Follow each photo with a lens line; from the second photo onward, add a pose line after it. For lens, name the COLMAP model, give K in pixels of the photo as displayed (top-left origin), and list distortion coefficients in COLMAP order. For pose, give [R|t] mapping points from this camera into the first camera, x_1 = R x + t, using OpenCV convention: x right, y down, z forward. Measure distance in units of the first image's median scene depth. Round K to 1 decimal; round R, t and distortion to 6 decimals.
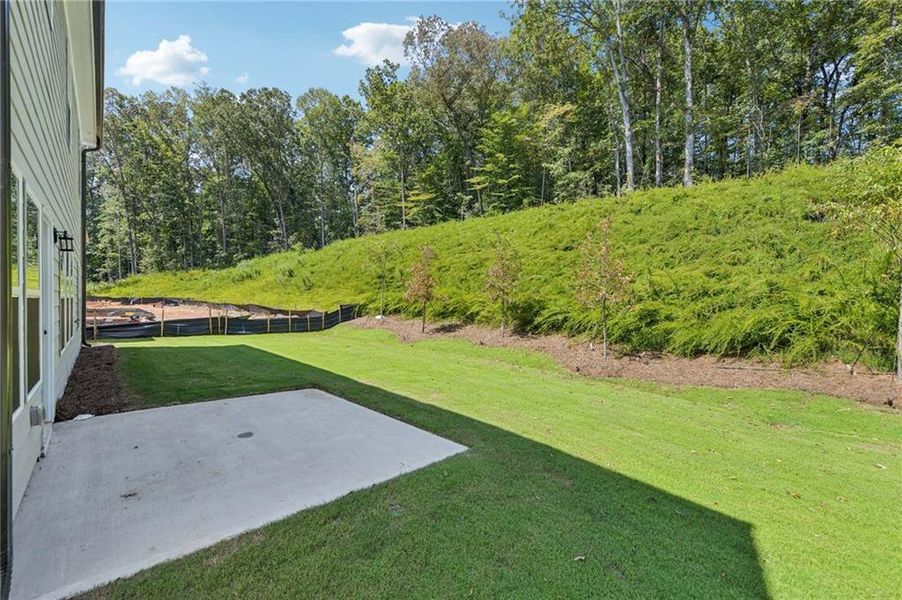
lens RADIAL K [[371.8, 0, 451.0], [0, 371.8, 300.0], [0, 0, 1]] dist [-0.003827, -0.000377]
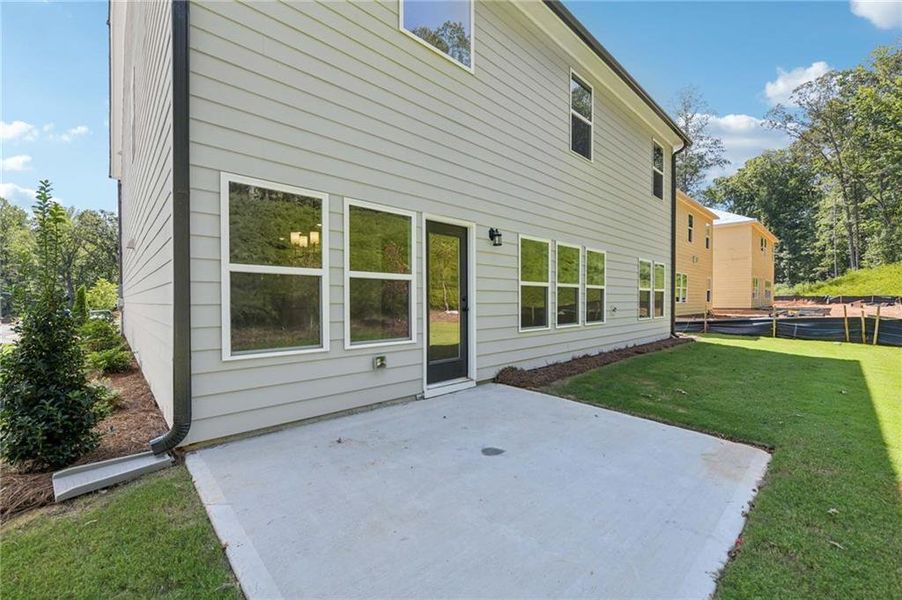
lens RADIAL K [[365.8, 0, 451.0], [0, 365.8, 300.0], [0, 0, 1]] dist [-0.001523, -0.000108]
pose [[-0.014019, -0.008848, -0.999863, 0.052885], [0.003341, 0.999955, -0.008896, 0.017647], [0.999896, -0.003465, -0.013989, 0.256218]]
